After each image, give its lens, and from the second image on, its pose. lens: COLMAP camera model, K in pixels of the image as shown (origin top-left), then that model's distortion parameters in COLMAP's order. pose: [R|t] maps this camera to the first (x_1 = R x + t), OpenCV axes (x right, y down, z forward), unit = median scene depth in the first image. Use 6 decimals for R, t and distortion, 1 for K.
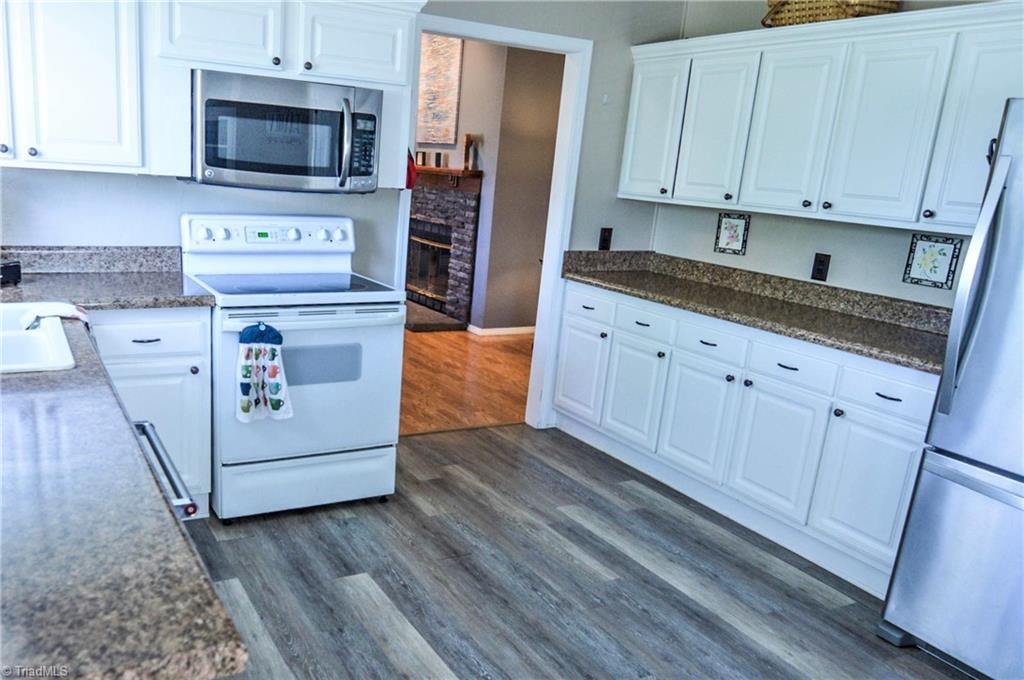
lens RADIAL K [[807.1, 0, 423.0], [0, 807.1, 384.3], [0, 0, 1]] dist [-0.000211, -0.021713]
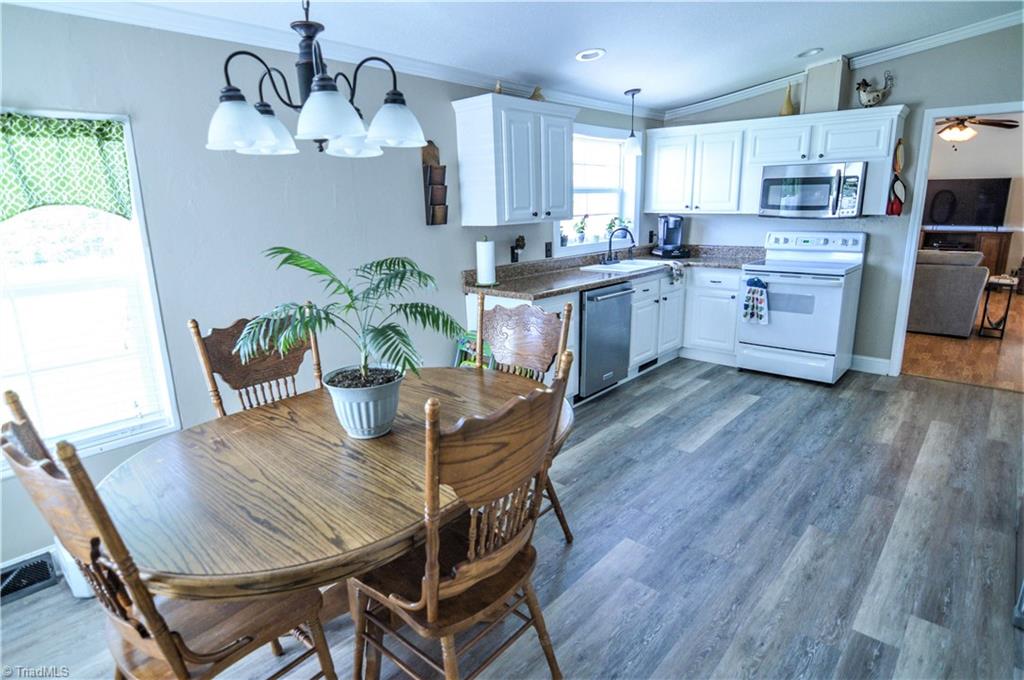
lens RADIAL K [[547.0, 0, 512.0], [0, 547.0, 340.0], [0, 0, 1]] dist [-0.001125, -0.018388]
pose [[0.349402, 0.155794, -0.923930, 0.756932], [-0.208625, 0.974261, 0.085385, 0.079319], [0.913451, 0.162922, 0.372912, -0.108385]]
